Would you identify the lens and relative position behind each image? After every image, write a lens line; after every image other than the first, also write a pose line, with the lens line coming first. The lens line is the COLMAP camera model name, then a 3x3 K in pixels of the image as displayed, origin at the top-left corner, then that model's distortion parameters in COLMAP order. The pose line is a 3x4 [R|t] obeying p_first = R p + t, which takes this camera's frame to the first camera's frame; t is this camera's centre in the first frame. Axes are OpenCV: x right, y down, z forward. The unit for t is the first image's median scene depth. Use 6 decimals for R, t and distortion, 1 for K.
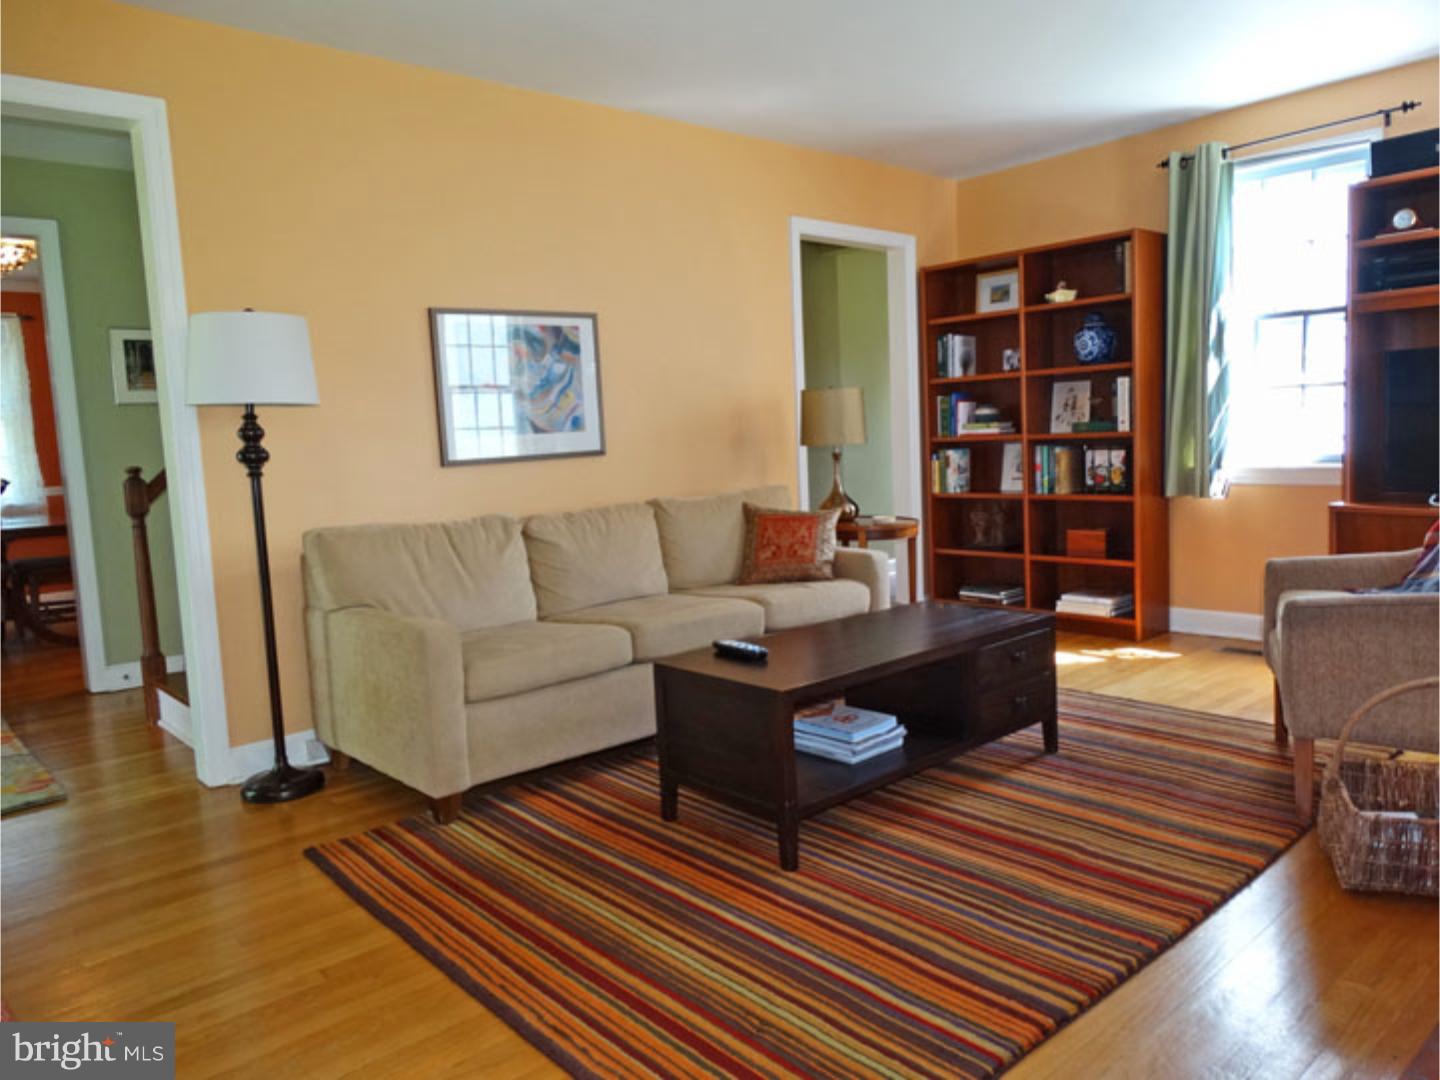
lens RADIAL K [[1025.7, 0, 734.1], [0, 1025.7, 547.1], [0, 0, 1]] dist [0.000814, -0.062625]
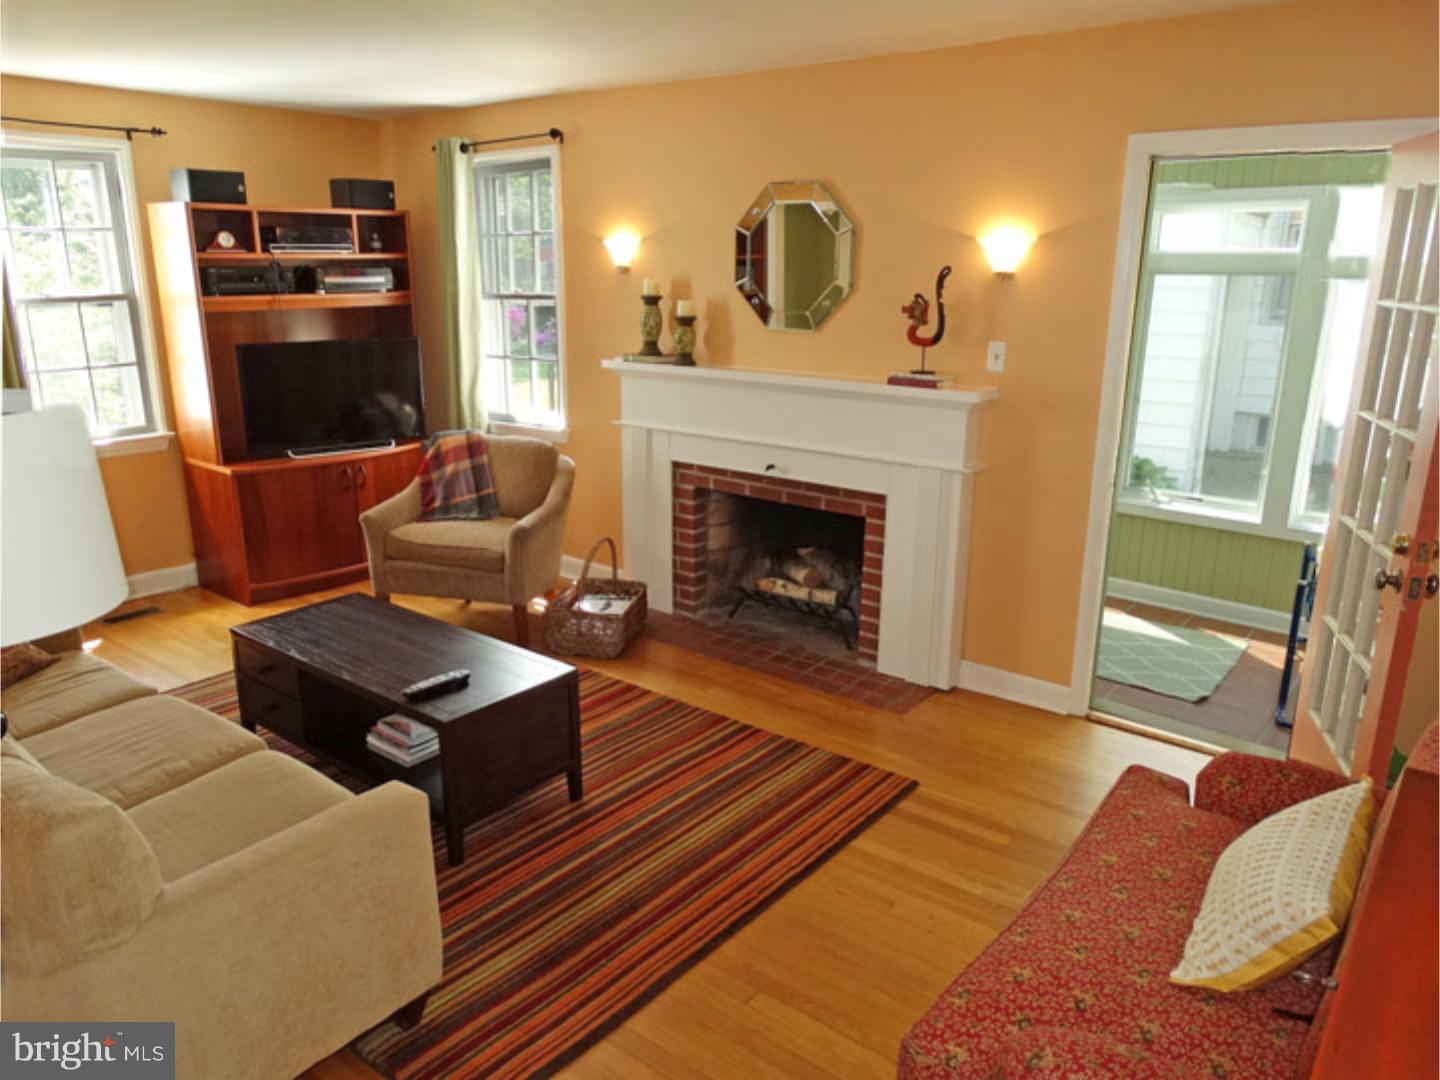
lens RADIAL K [[1025.7, 0, 734.1], [0, 1025.7, 547.1], [0, 0, 1]] dist [0.000814, -0.062625]
pose [[-0.182831, -0.224148, 0.957251, -0.782833], [0.106598, 0.963403, 0.245949, -0.202319], [-0.977348, 0.147008, -0.152246, 0.631445]]
